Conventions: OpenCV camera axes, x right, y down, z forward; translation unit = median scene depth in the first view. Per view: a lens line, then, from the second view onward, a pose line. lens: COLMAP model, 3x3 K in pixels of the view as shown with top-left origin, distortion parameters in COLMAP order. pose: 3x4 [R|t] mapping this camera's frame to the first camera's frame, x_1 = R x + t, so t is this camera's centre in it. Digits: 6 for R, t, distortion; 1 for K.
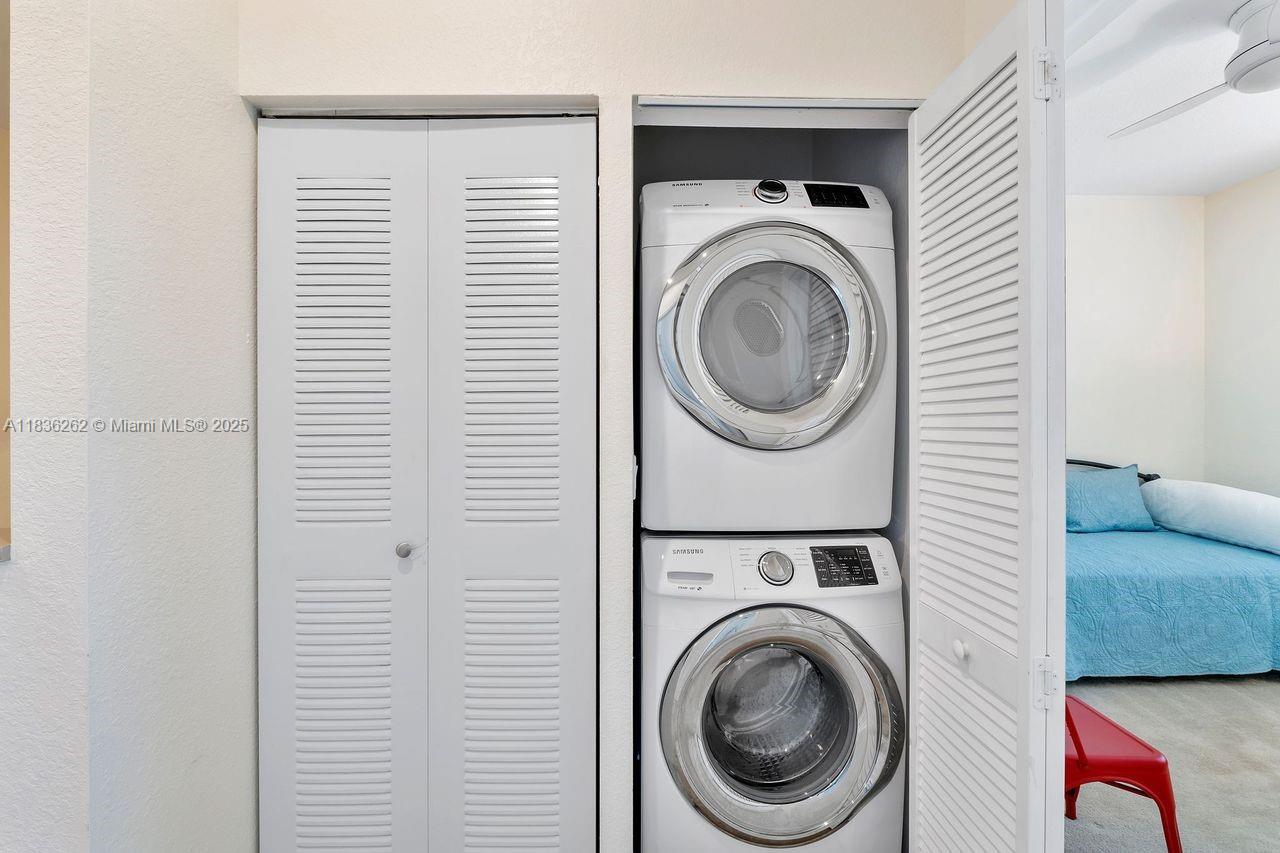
lens RADIAL K [[540.6, 0, 638.9], [0, 540.6, 424.7], [0, 0, 1]] dist [-0.006211, -0.000319]
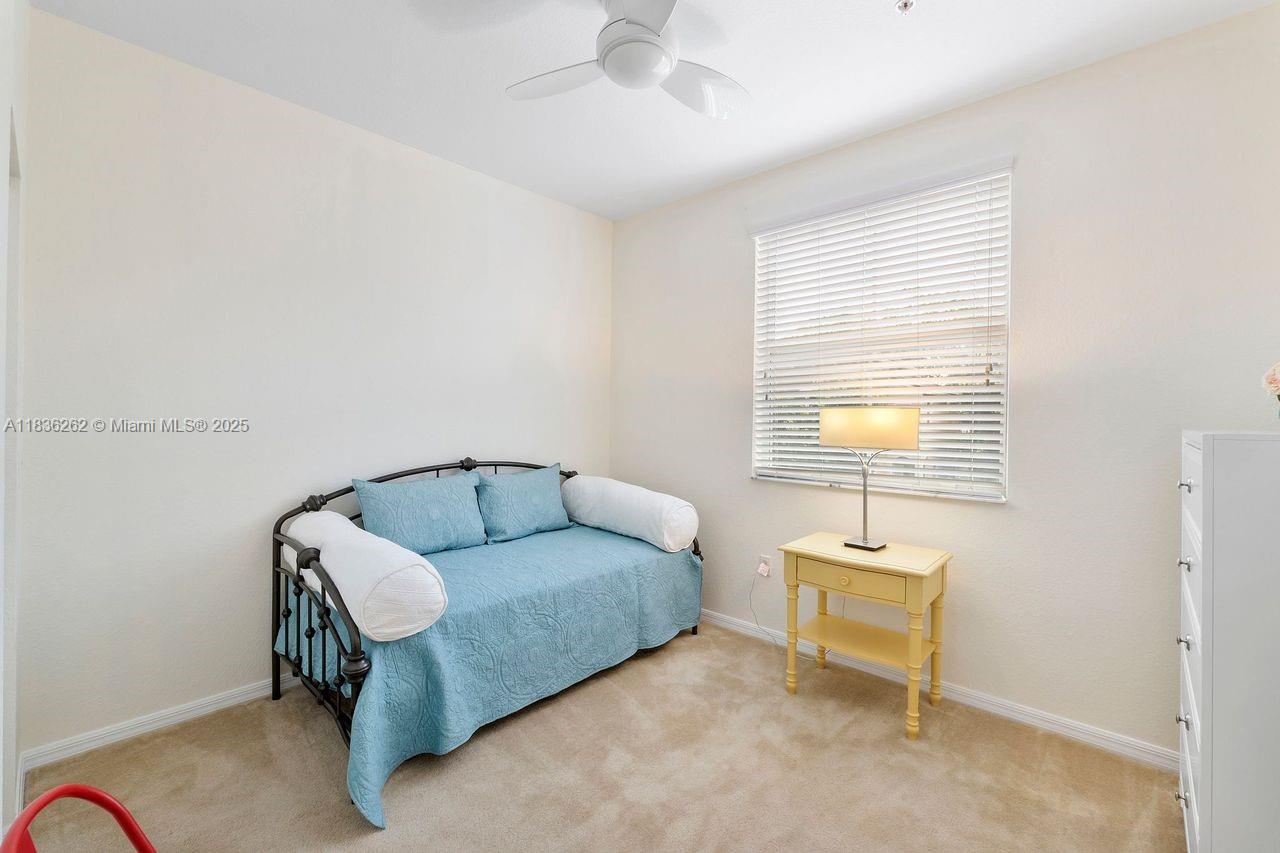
lens RADIAL K [[540.6, 0, 638.9], [0, 540.6, 424.7], [0, 0, 1]] dist [-0.006211, -0.000319]
pose [[0.689356, -0.003751, 0.724413, 0.377461], [-0.009529, 0.999853, 0.014245, -0.021509], [-0.724360, -0.016723, 0.689219, 0.237274]]
